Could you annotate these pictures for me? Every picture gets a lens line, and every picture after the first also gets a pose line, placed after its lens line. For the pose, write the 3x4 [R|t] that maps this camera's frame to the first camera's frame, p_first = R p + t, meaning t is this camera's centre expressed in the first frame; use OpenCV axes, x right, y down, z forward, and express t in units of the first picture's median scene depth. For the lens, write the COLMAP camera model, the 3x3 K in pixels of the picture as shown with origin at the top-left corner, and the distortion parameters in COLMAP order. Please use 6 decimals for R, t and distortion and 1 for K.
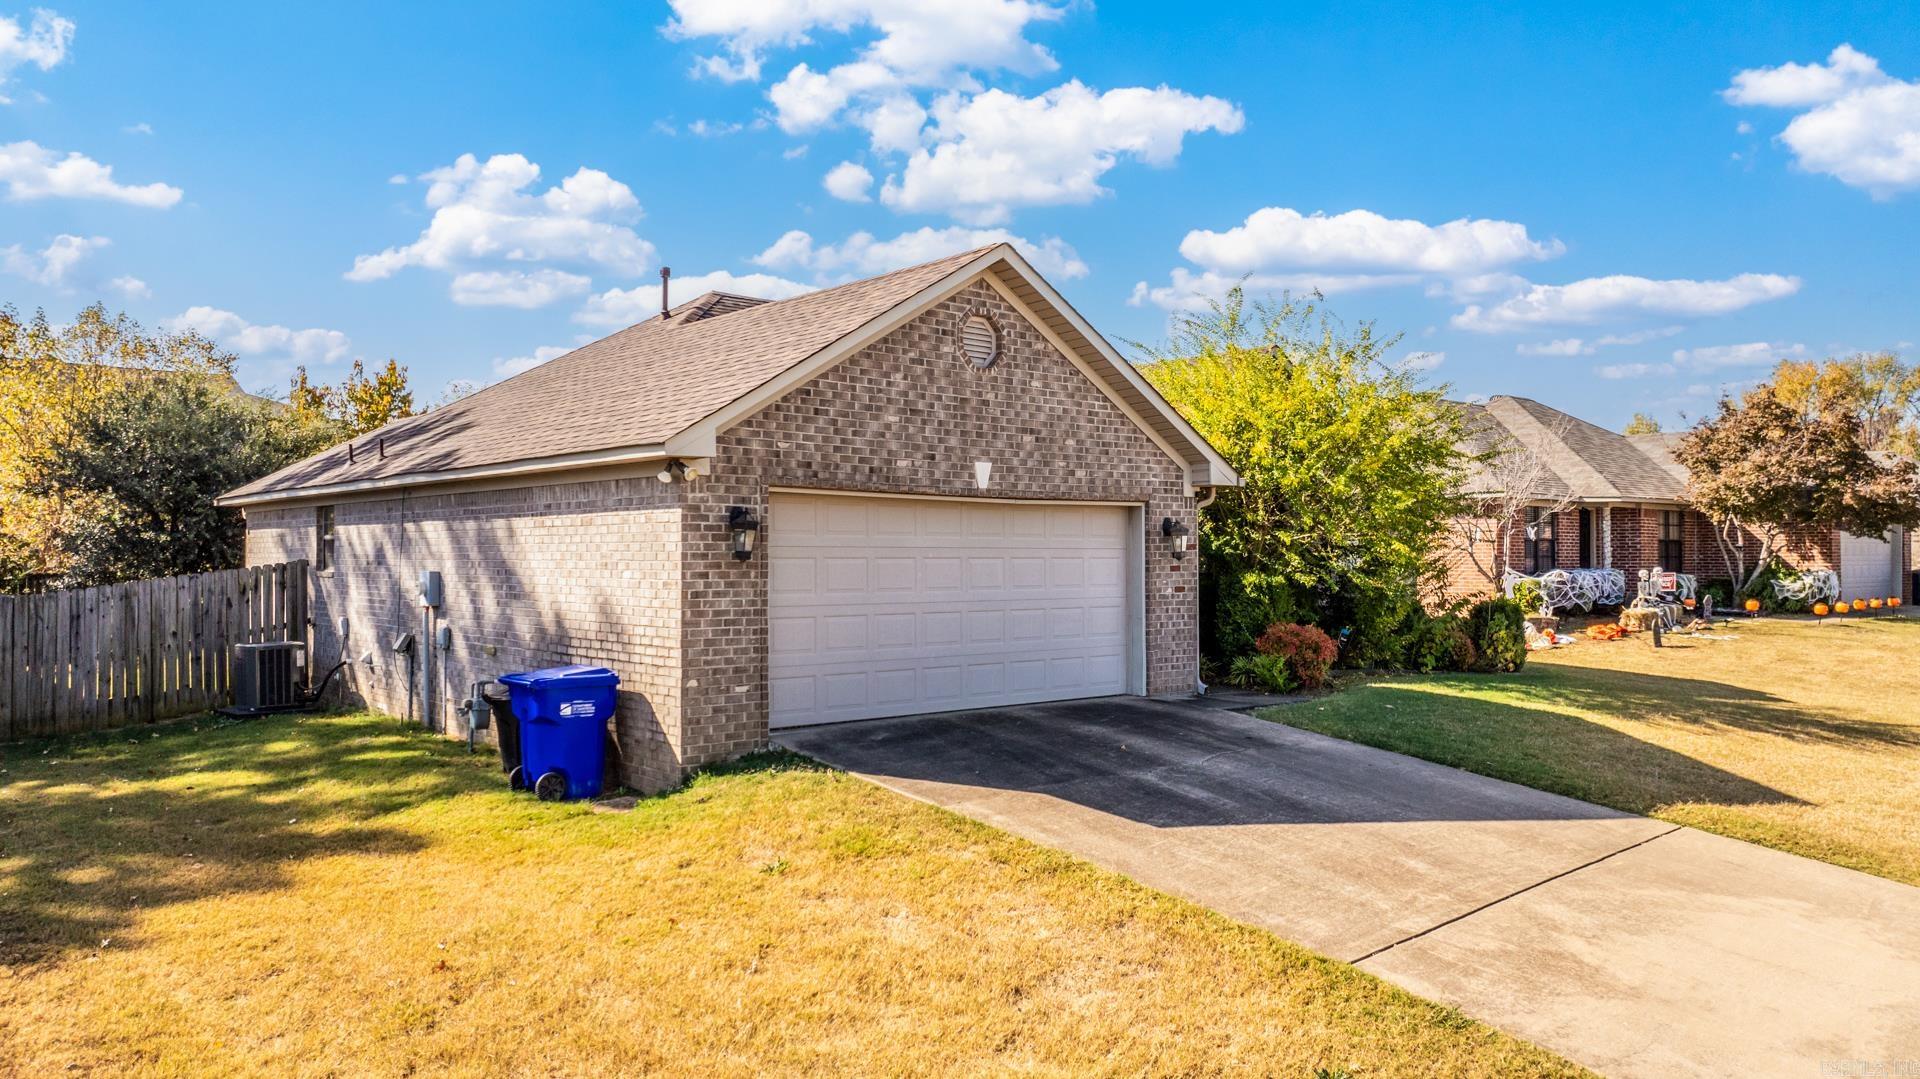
lens RADIAL K [[1295.4, 0, 960.5], [0, 1295.4, 541.7], [0, 0, 1]] dist [-0.036478, -0.000808]
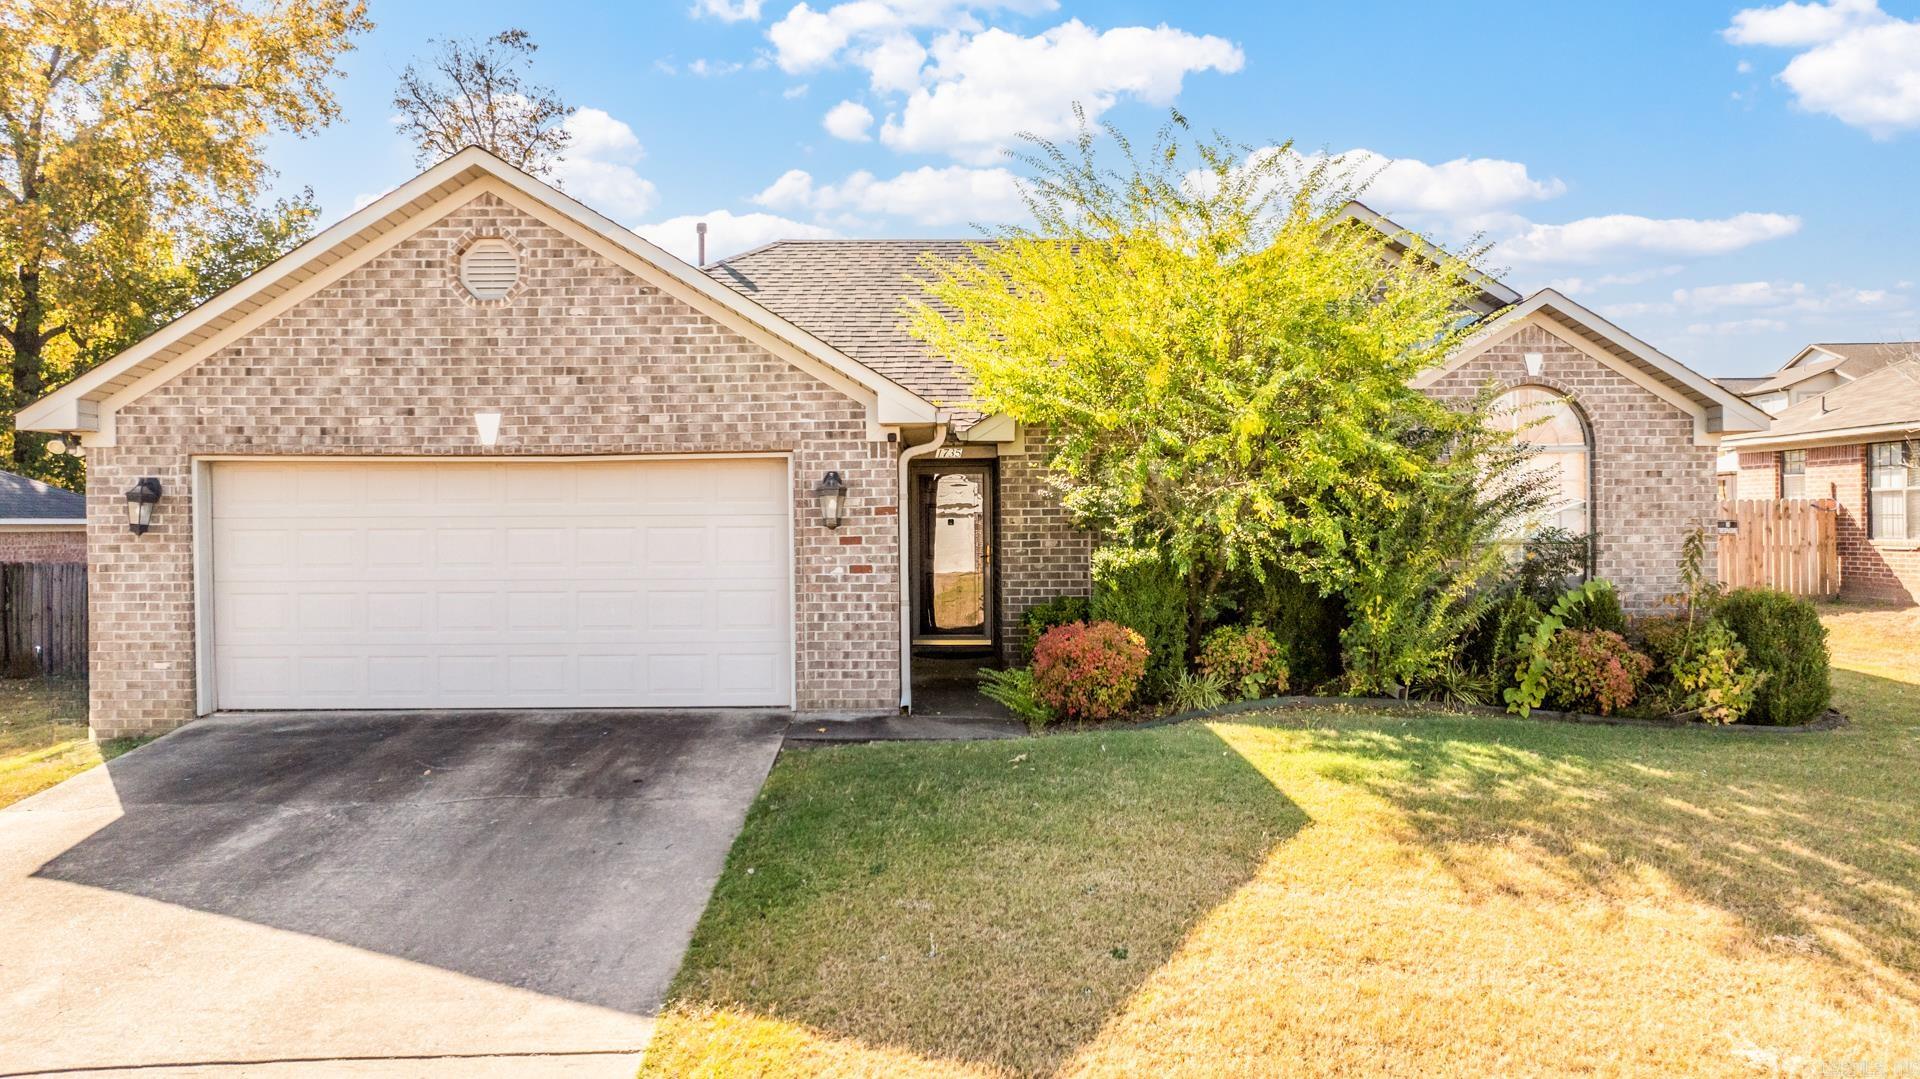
lens RADIAL K [[1295.4, 0, 960.2], [0, 1295.4, 541.4], [0, 0, 1]] dist [-0.036478, -0.000808]
pose [[0.783868, 0.003666, -0.620916, 0.802225], [0.013520, 0.999645, 0.022971, 0.006067], [0.620780, -0.026401, 0.783540, 0.559191]]
